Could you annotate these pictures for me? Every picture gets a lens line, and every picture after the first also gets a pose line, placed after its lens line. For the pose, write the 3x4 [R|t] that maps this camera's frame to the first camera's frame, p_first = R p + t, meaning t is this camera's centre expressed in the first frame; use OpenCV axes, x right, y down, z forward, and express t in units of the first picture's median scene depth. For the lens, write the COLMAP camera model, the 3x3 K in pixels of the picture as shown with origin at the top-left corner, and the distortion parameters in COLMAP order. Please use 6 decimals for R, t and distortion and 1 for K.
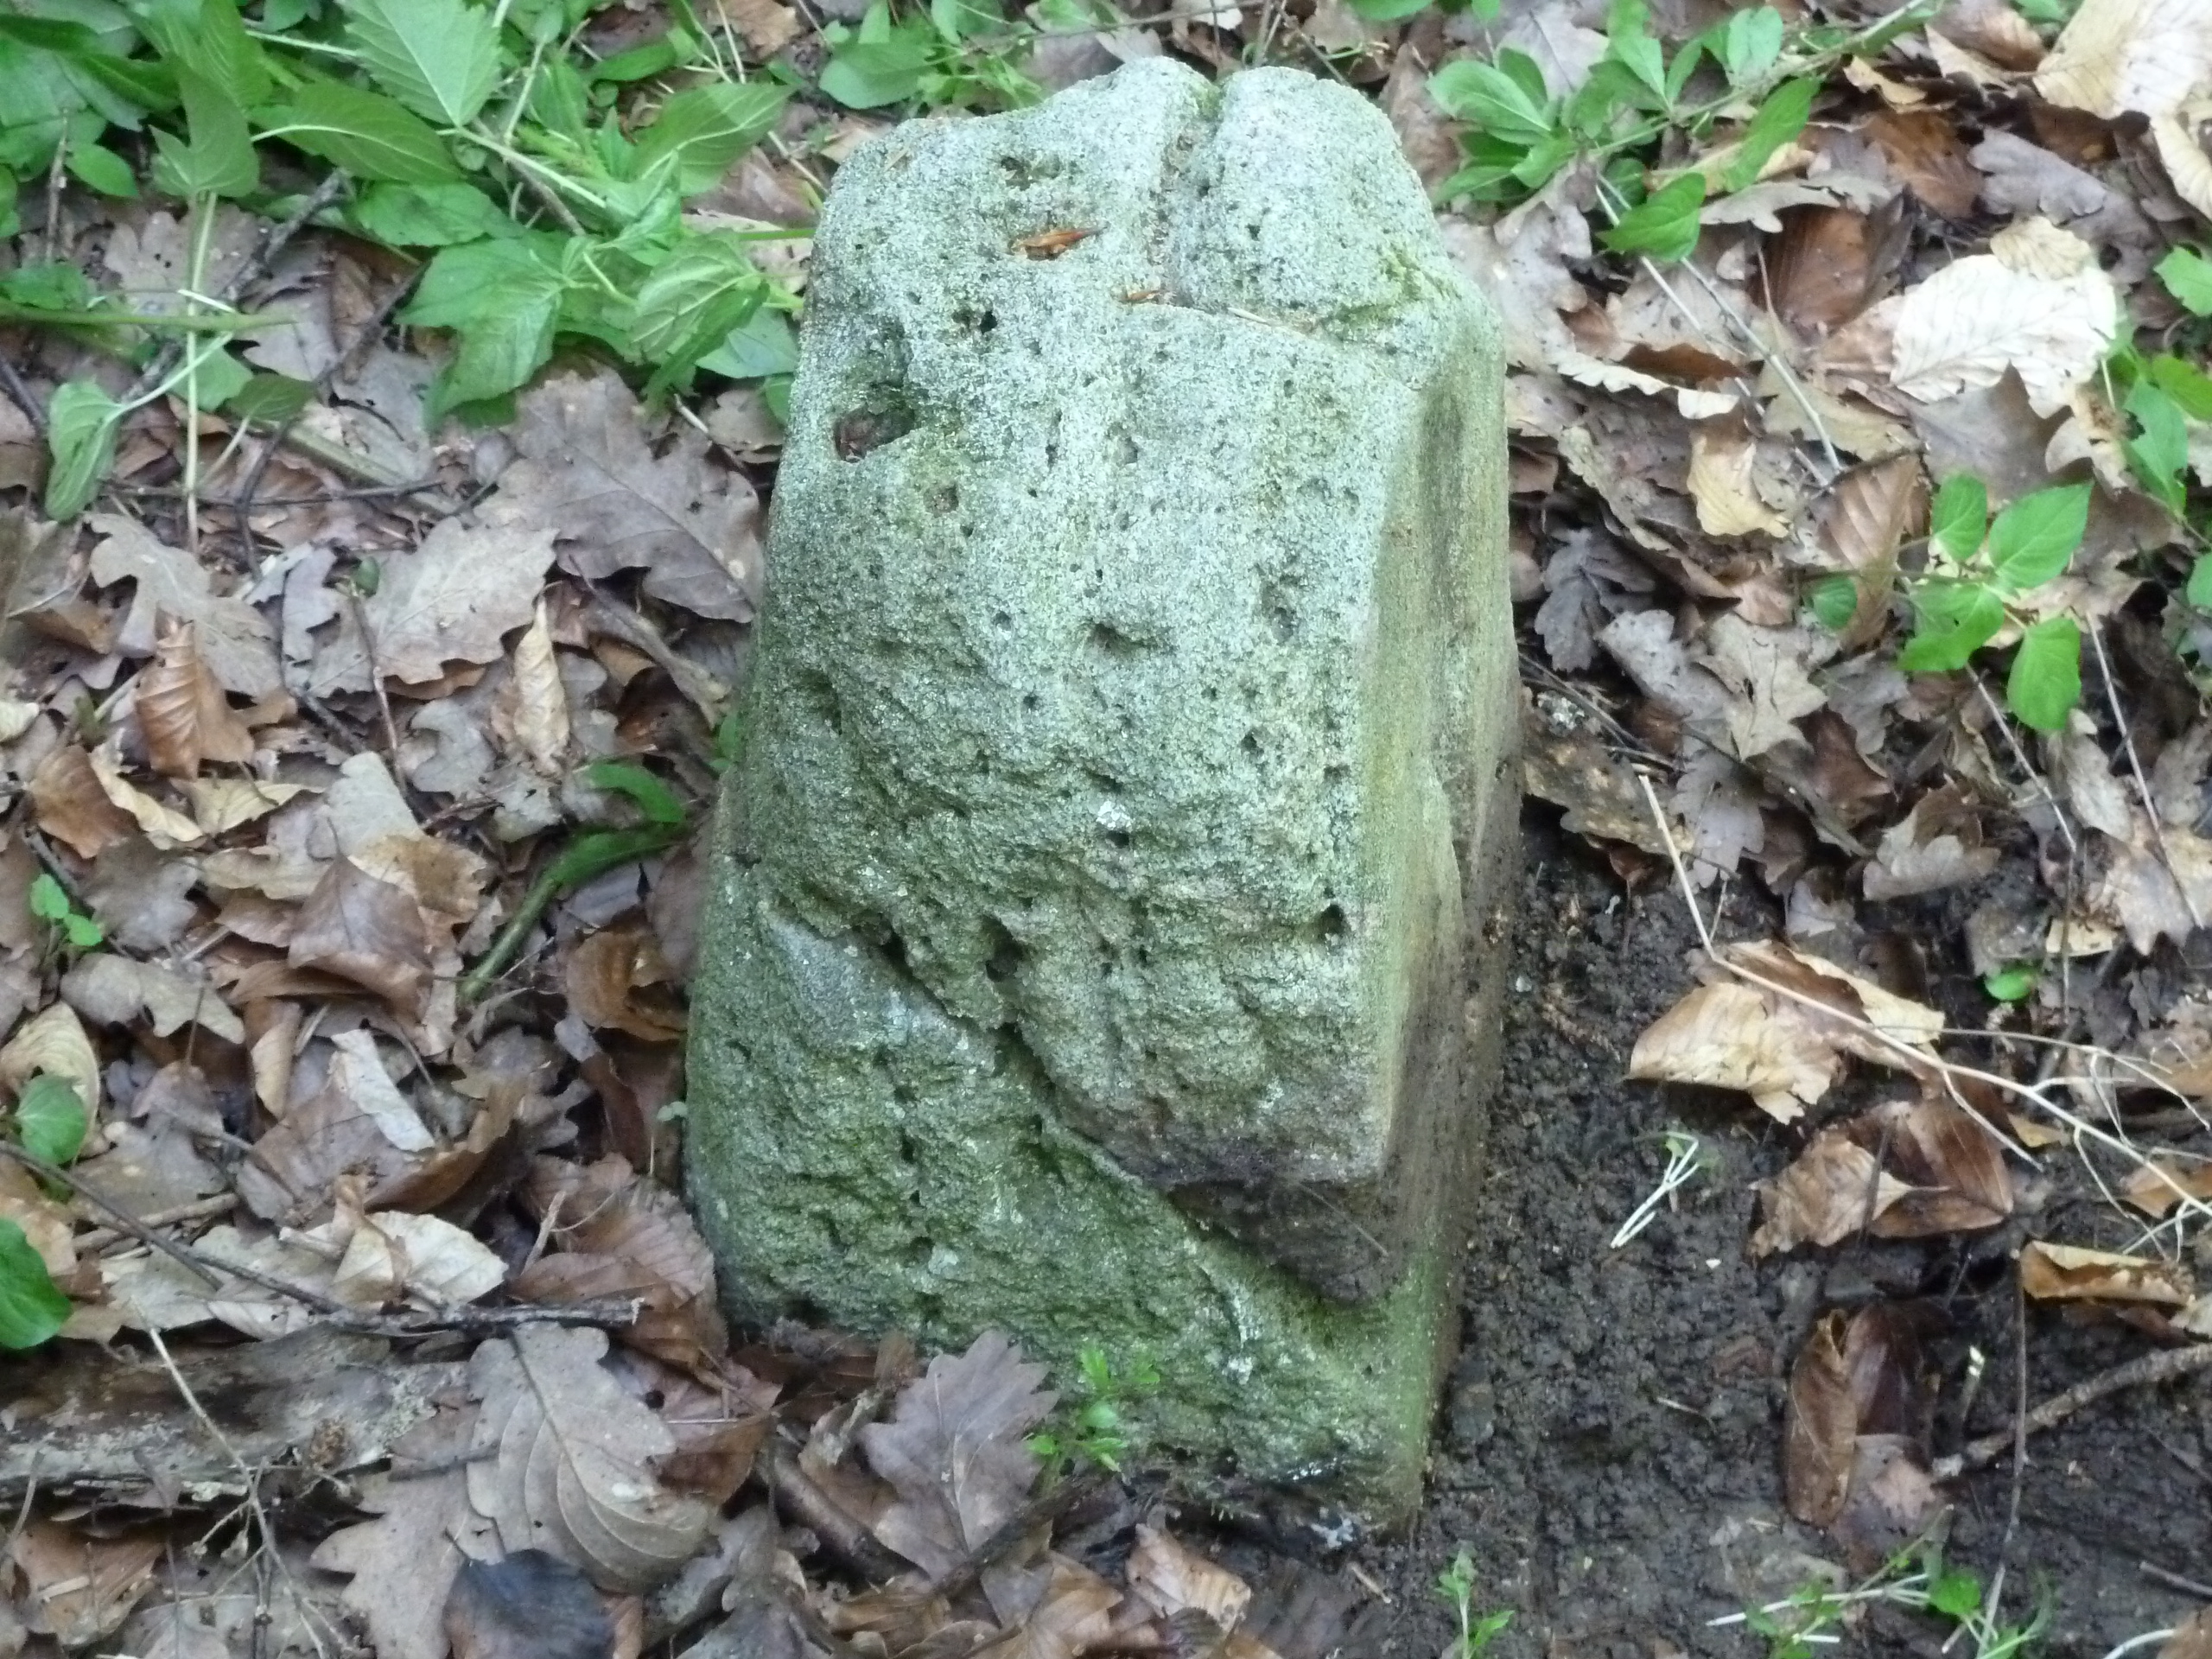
lens RADIAL K [[3814.5, 0, 1108.5], [0, 3814.5, 825.9], [0, 0, 1]] dist [-0.028078, 0.000000]
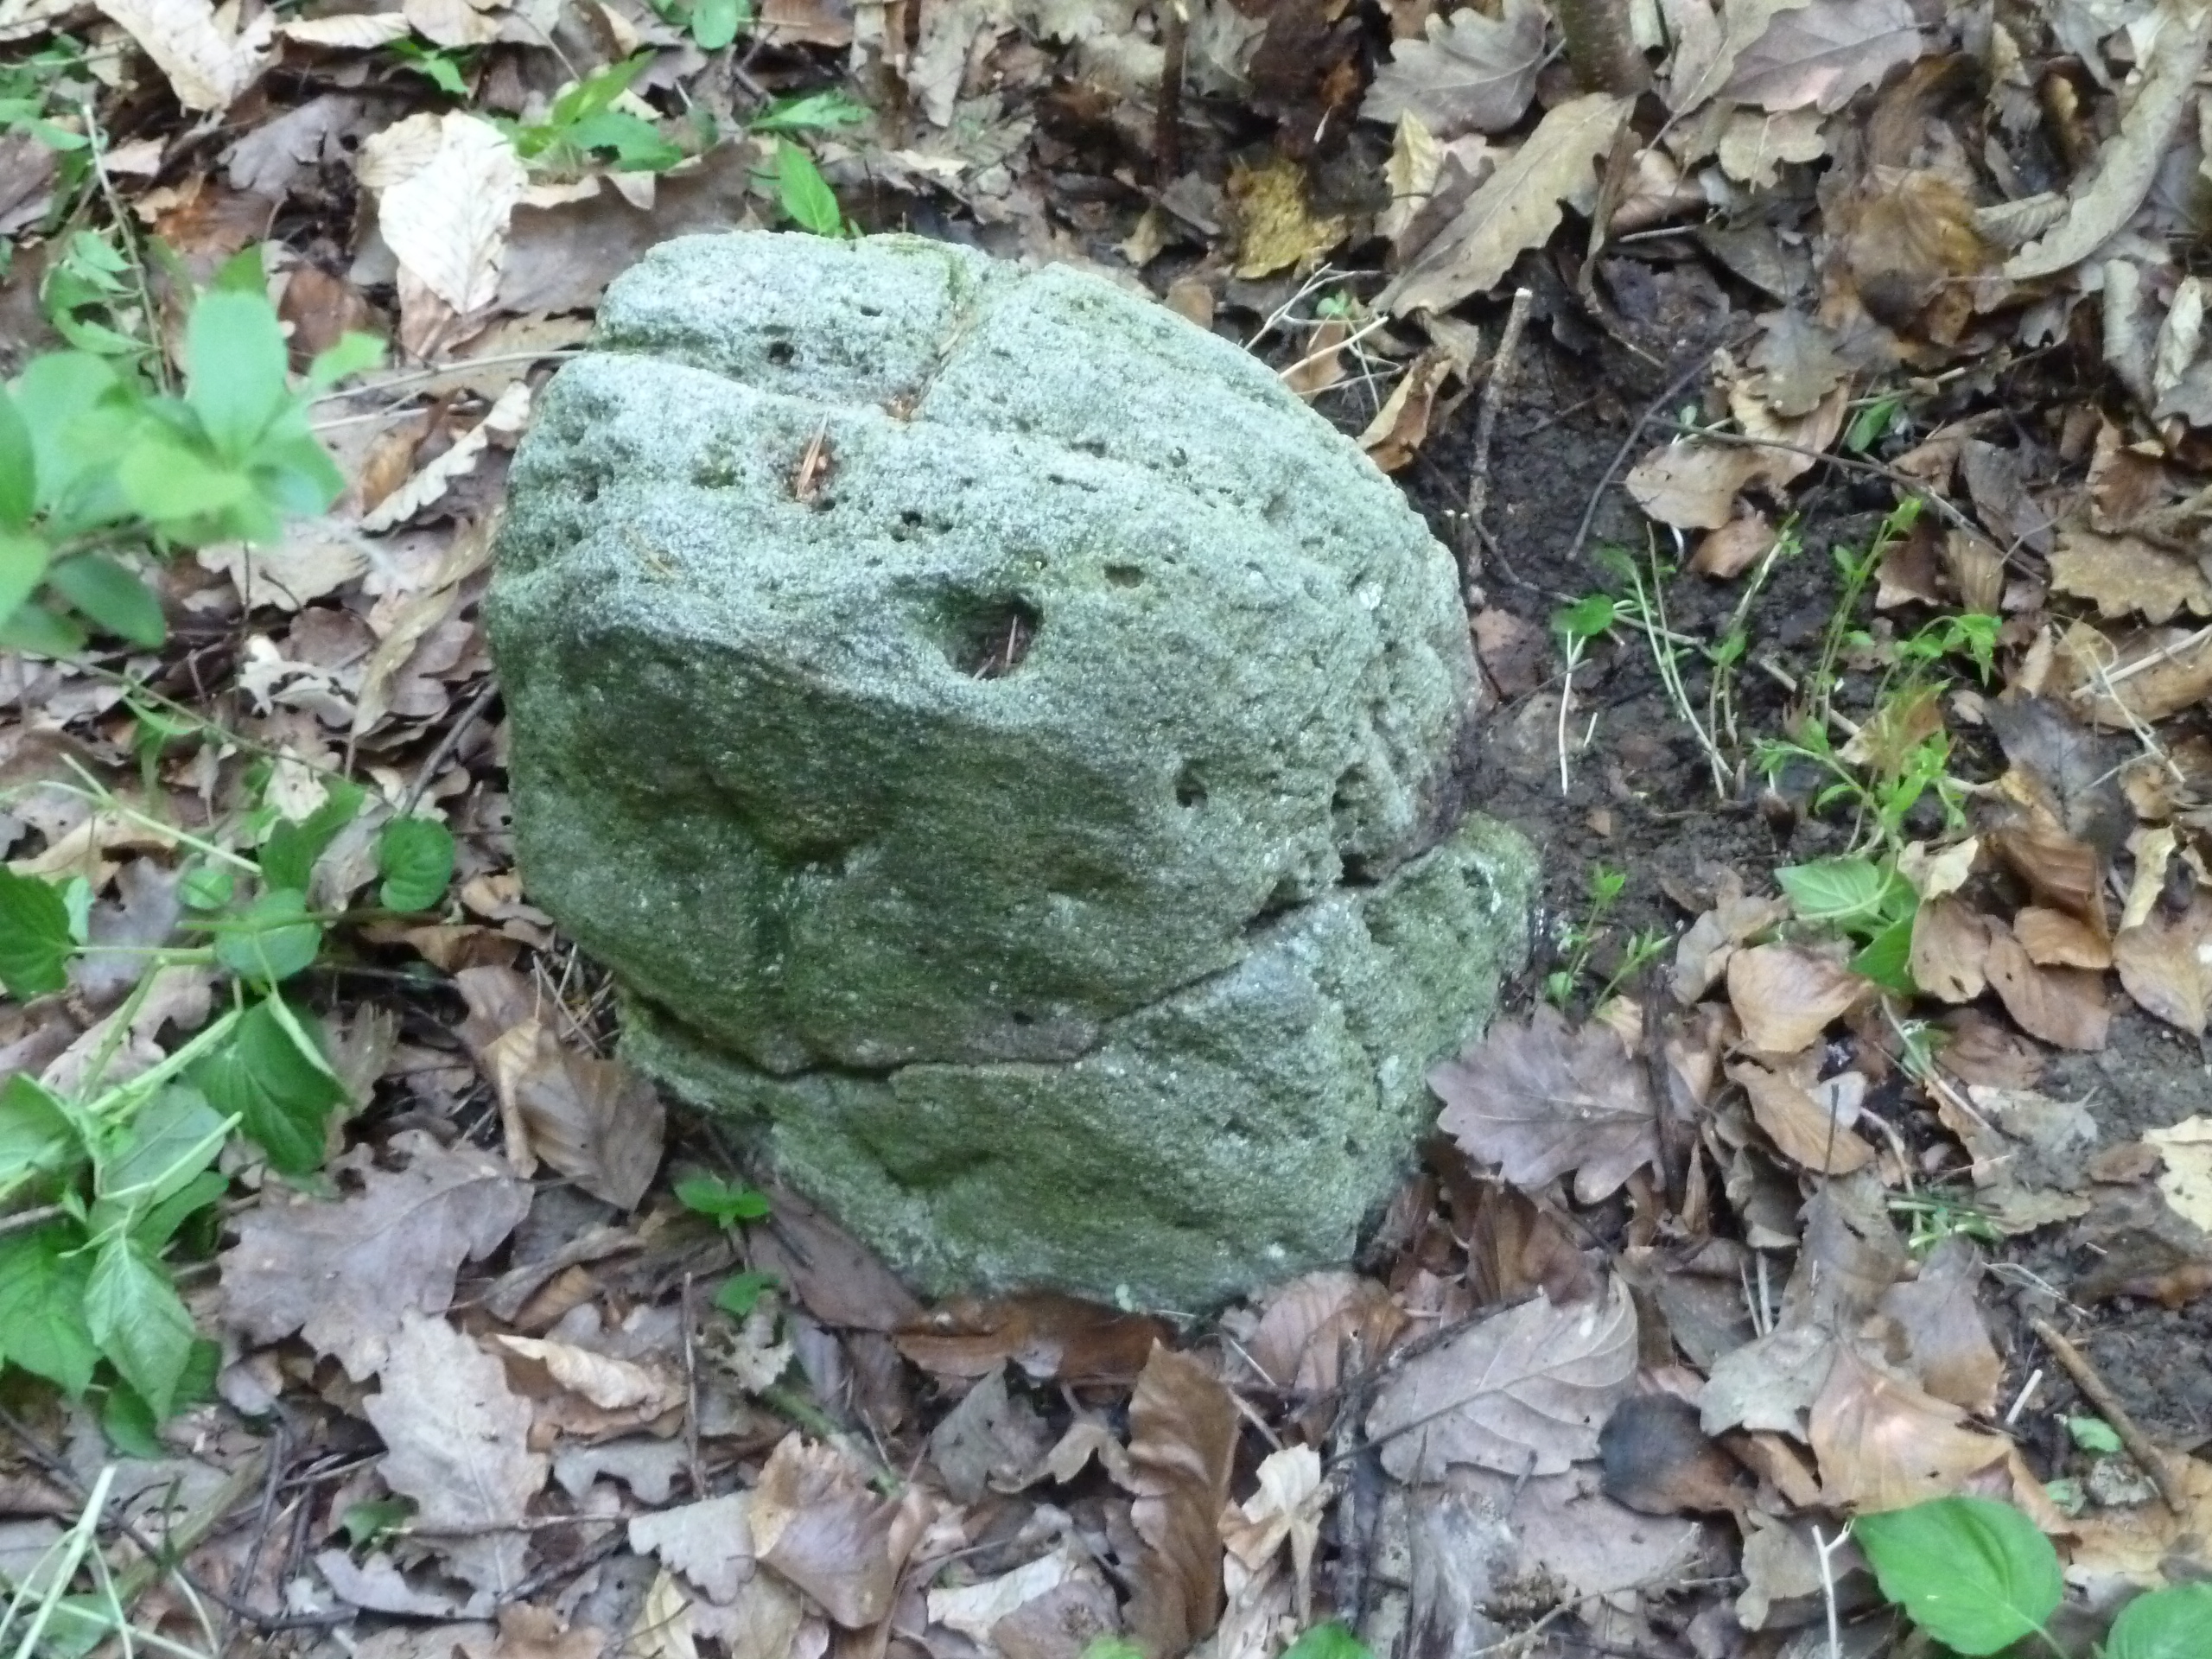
lens RADIAL K [[3814.5, 0, 1108.3], [0, 3814.5, 832.8], [0, 0, 1]] dist [-0.028078, 0.000000]
pose [[0.208411, -0.810095, 0.548007, -0.596602], [0.797673, 0.465008, 0.384040, -0.401908], [-0.565936, 0.357092, 0.743103, 0.169238]]
